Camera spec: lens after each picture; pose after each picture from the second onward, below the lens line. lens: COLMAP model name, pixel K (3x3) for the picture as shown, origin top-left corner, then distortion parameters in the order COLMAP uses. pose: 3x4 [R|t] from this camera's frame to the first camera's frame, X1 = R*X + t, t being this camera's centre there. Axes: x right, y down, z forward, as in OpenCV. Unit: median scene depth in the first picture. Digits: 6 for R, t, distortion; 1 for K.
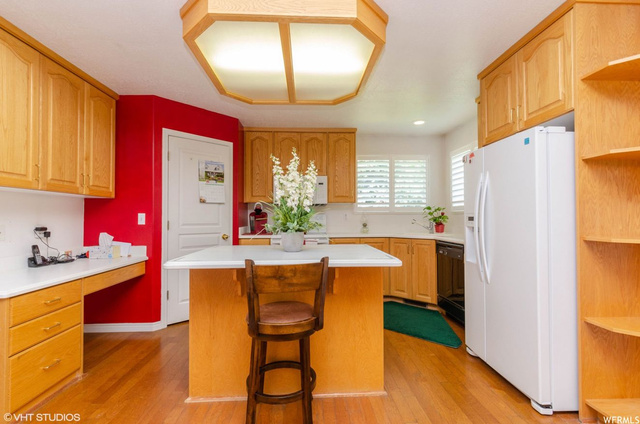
lens RADIAL K [[285.2, 0, 320.0], [0, 285.2, 212.5], [0, 0, 1]] dist [-0.001228, -0.000240]
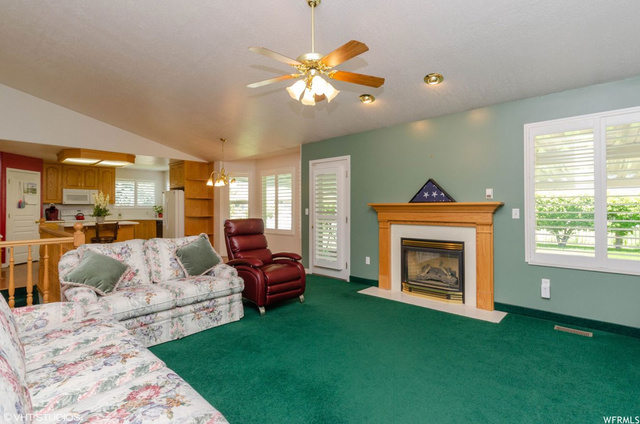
lens RADIAL K [[305.2, 0, 319.7], [0, 305.2, 209.6], [0, 0, 1]] dist [0.000233, -0.000293]
pose [[0.703386, -0.008491, 0.710758, -0.458625], [-0.007011, 0.999797, 0.018882, -0.049750], [-0.710774, -0.018264, 0.703184, -1.791173]]
